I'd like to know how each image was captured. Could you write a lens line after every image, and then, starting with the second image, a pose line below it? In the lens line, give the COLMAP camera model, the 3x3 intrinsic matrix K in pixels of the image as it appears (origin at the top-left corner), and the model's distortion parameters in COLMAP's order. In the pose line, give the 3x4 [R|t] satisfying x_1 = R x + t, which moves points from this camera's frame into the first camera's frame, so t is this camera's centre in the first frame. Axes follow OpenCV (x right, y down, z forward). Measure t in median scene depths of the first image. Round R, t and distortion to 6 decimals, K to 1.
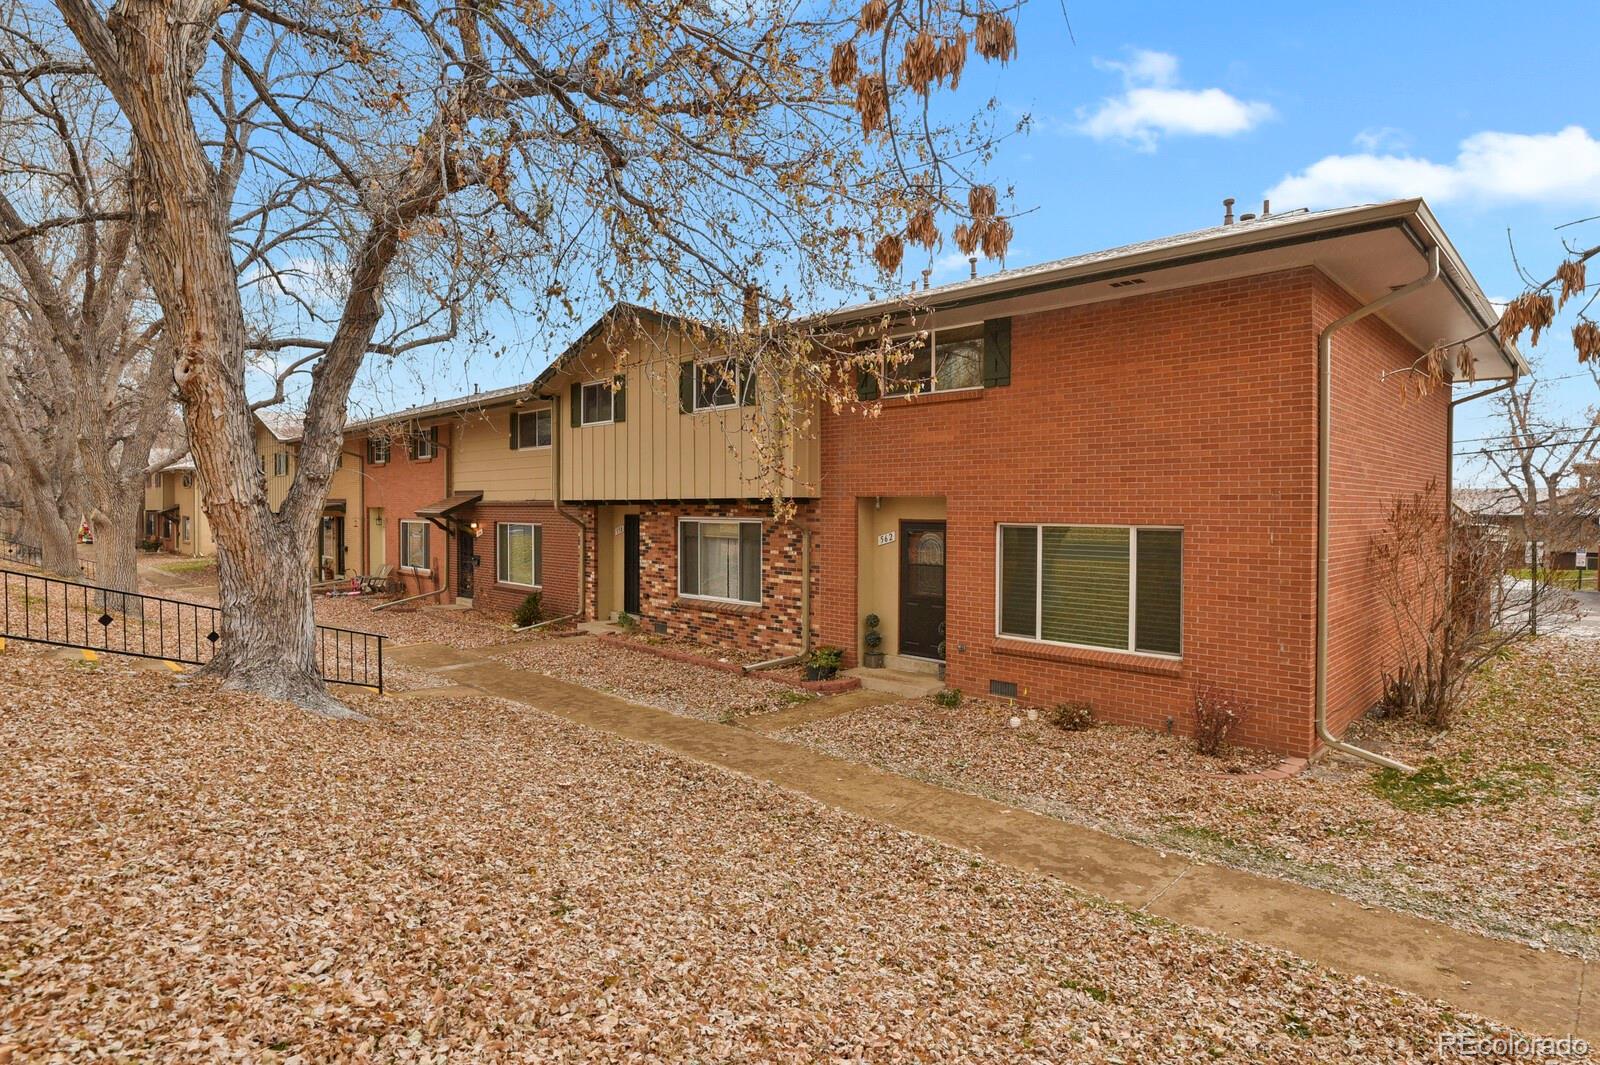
lens RADIAL K [[783.1, 0, 801.3], [0, 783.1, 535.8], [0, 0, 1]] dist [-0.020089, -0.007404]
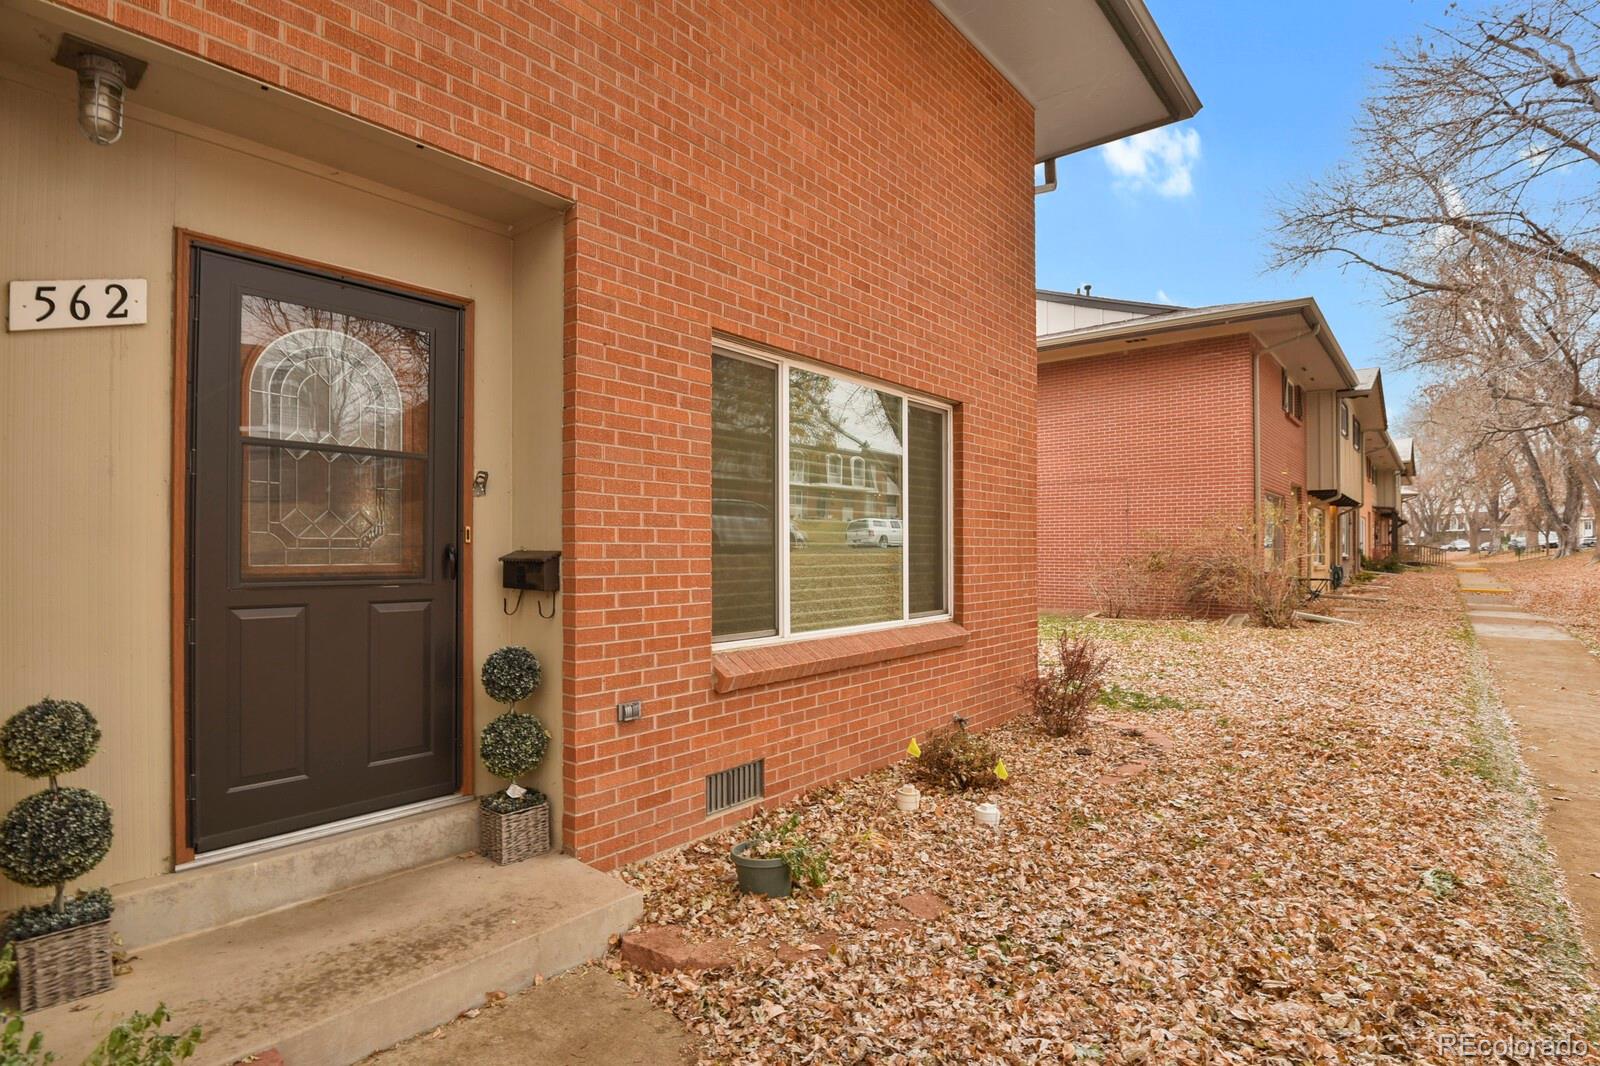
lens RADIAL K [[783.1, 0, 801.3], [0, 783.1, 536.3], [0, 0, 1]] dist [-0.020089, -0.007404]
pose [[-0.073040, 0.005406, 0.997314, -0.115715], [0.021620, 0.999759, -0.003836, 0.081737], [-0.997095, 0.021282, -0.073139, 1.024979]]
